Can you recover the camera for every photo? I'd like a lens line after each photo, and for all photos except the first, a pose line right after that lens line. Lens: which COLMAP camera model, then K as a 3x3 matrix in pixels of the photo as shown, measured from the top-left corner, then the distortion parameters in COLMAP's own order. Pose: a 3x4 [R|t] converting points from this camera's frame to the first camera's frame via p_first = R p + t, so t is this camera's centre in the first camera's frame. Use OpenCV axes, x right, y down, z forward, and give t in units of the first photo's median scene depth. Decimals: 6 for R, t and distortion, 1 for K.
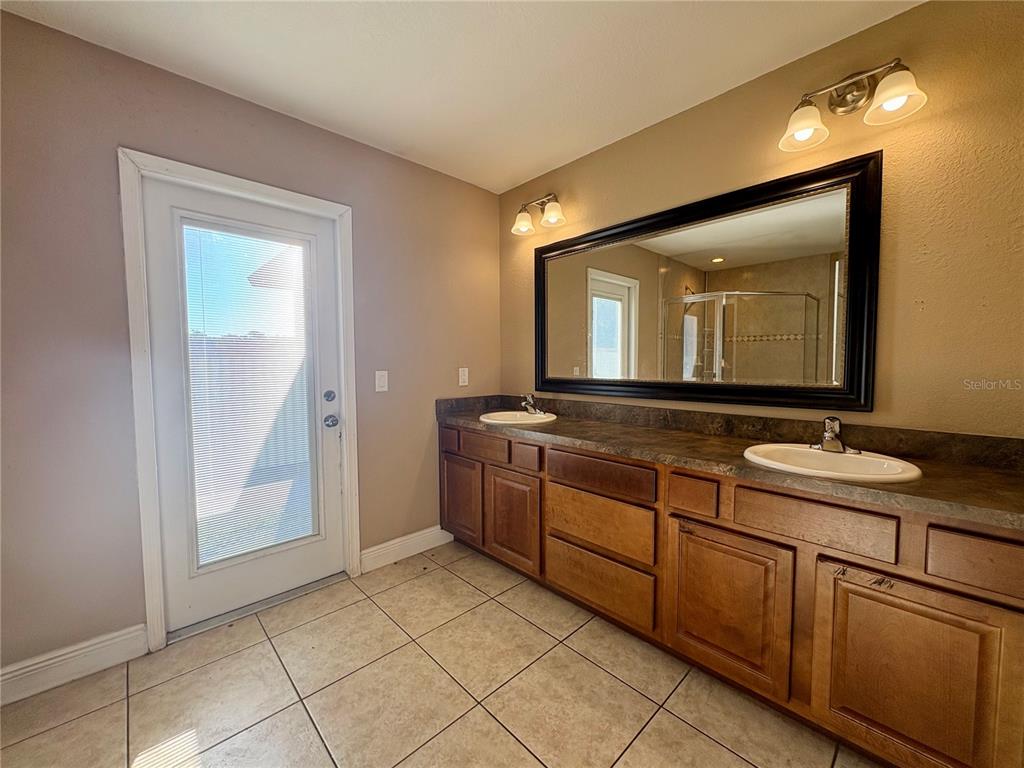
lens RADIAL K [[408.0, 0, 514.1], [0, 408.0, 383.4], [0, 0, 1]] dist [-0.000678, 0.000009]
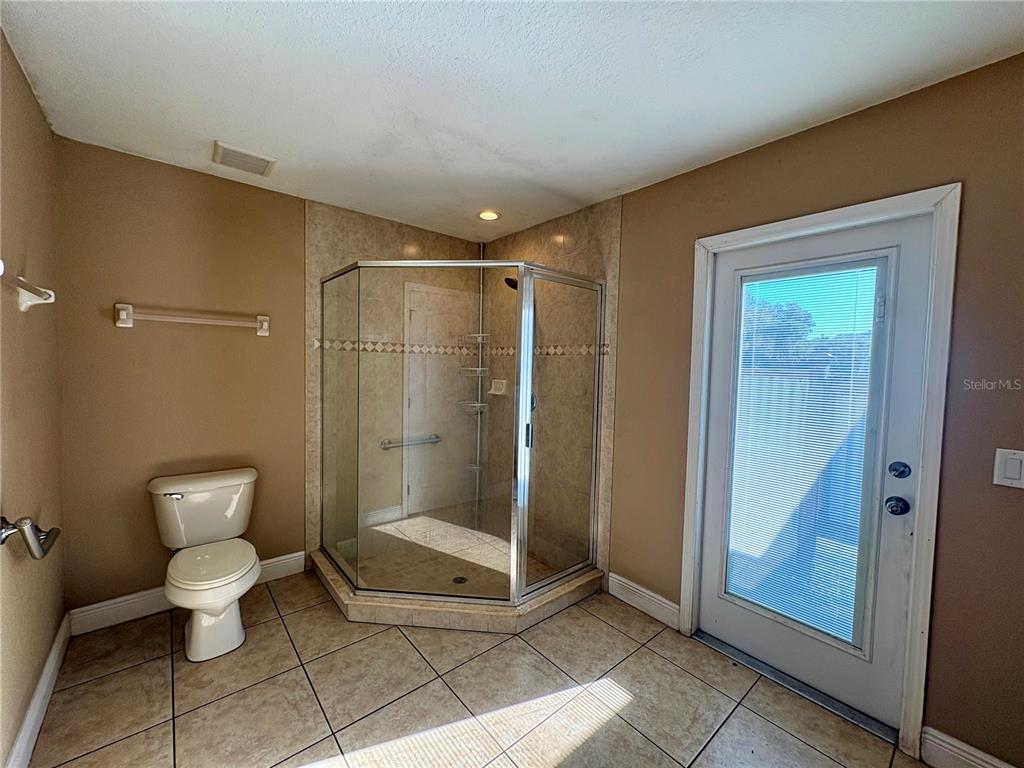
lens RADIAL K [[408.0, 0, 513.9], [0, 408.0, 385.3], [0, 0, 1]] dist [-0.000678, 0.000009]
pose [[-0.061369, 0.047516, -0.996983, 0.322907], [-0.081440, 0.995297, 0.052449, -0.112323], [0.994787, 0.084413, -0.057210, 0.436144]]
